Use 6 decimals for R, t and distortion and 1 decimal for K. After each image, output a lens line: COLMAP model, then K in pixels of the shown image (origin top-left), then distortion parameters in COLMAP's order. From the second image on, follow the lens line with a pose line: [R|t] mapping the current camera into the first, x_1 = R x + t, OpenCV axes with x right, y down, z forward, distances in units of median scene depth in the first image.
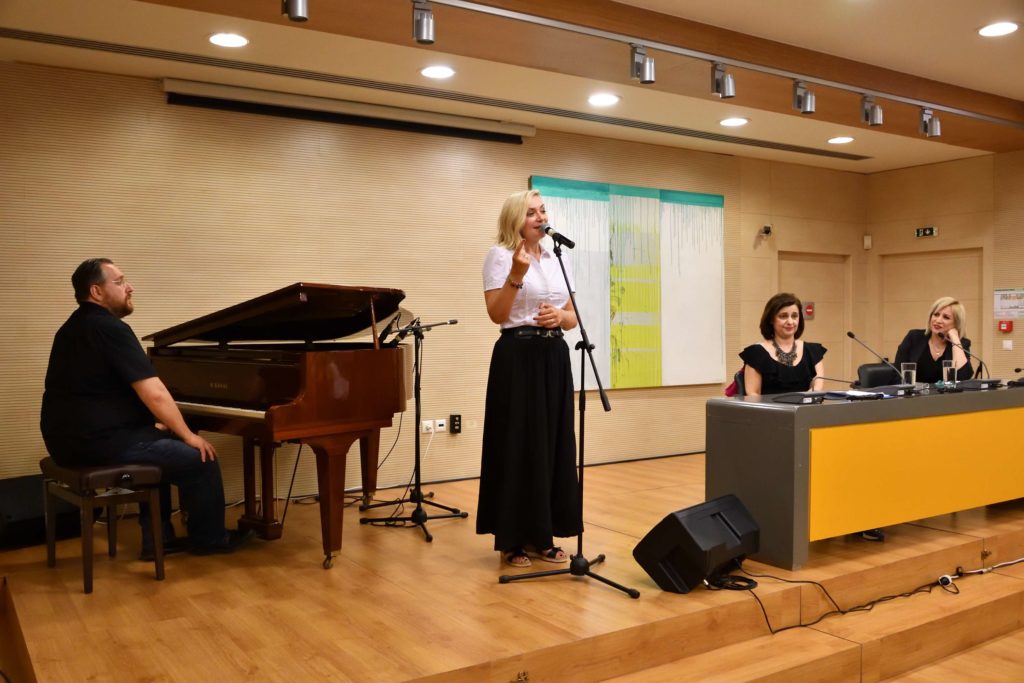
lens RADIAL K [[924.7, 0, 512.0], [0, 924.7, 341.5], [0, 0, 1]] dist [-0.056440, -0.010022]
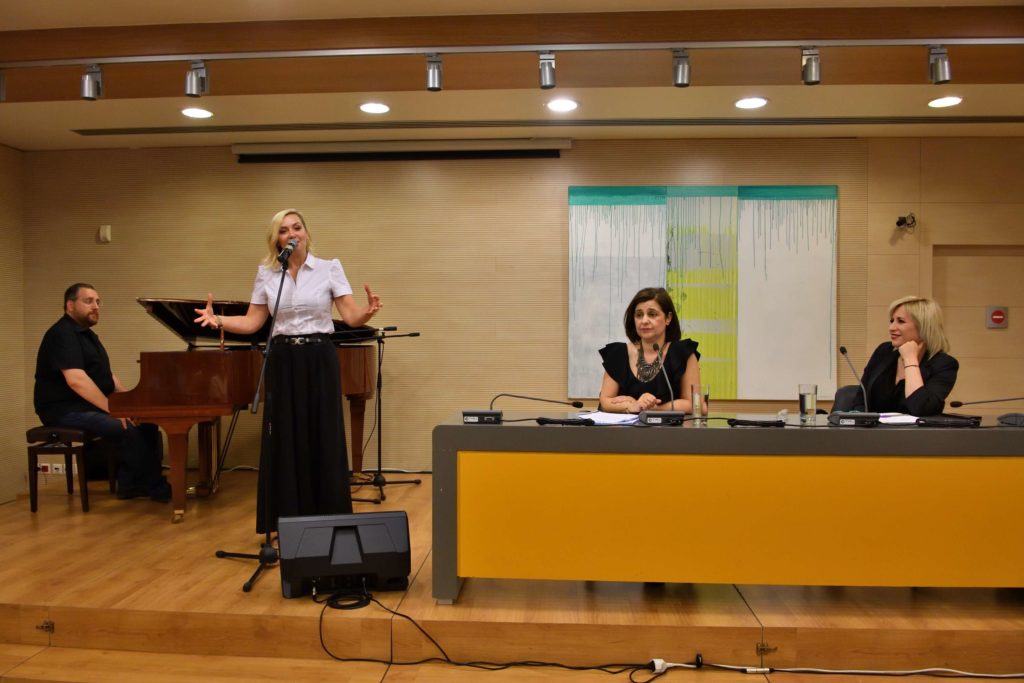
lens RADIAL K [[802.9, 0, 512.0], [0, 802.9, 341.5], [0, 0, 1]] dist [-0.052367, 0.000192]
pose [[0.800996, 0.015757, -0.598463, 0.620442], [-0.017248, 0.999846, 0.003240, -0.011074], [0.598422, 0.007727, 0.801144, 0.302550]]
